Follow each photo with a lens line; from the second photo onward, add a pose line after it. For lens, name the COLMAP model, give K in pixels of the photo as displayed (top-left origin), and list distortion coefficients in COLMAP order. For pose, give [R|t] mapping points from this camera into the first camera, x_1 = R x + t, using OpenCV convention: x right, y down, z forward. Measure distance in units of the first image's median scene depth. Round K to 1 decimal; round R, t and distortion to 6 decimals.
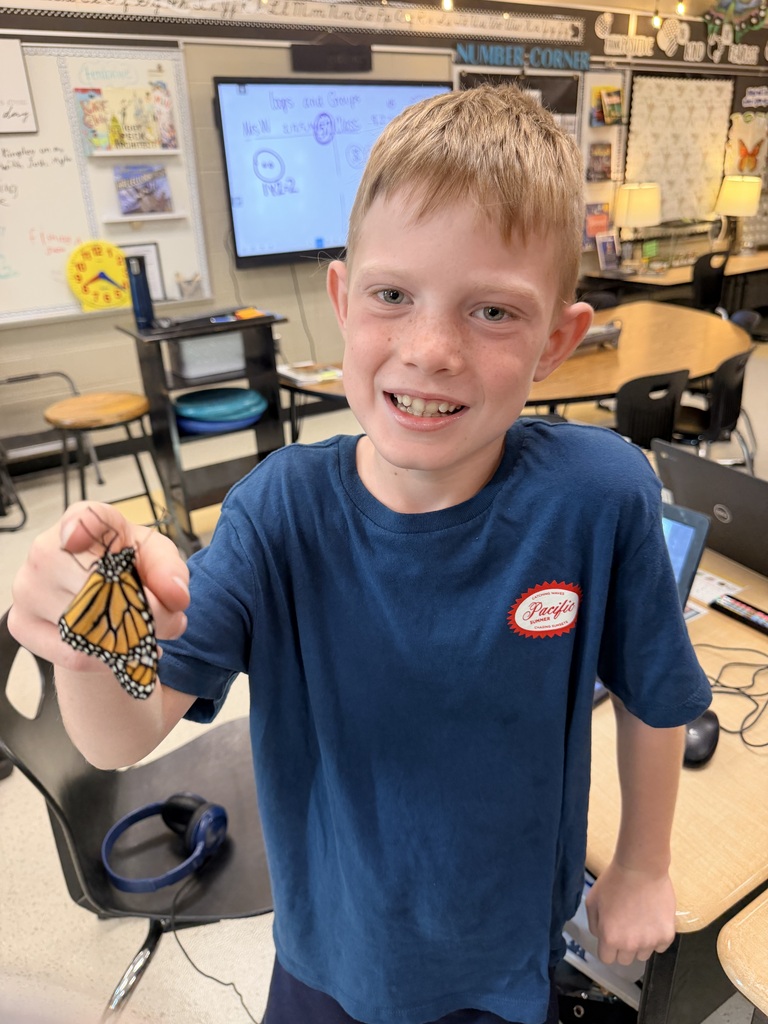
lens RADIAL K [[742.2, 0, 384.0], [0, 742.2, 512.0], [0, 0, 1]] dist [-0.021006, -0.002976]
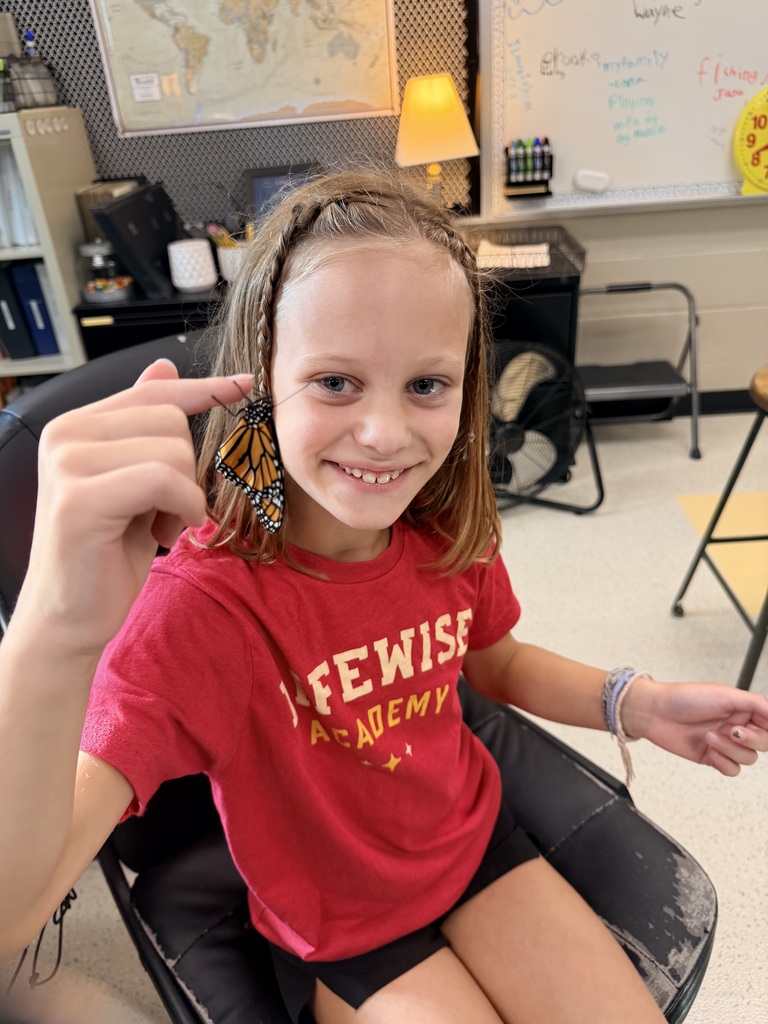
lens RADIAL K [[742.2, 0, 384.0], [0, 742.2, 512.0], [0, 0, 1]] dist [-0.021006, -0.002976]
pose [[0.797686, 0.267974, -0.540265, -0.238042], [-0.205705, 0.963030, 0.173950, -0.050331], [0.566906, -0.027622, 0.823319, 0.284060]]
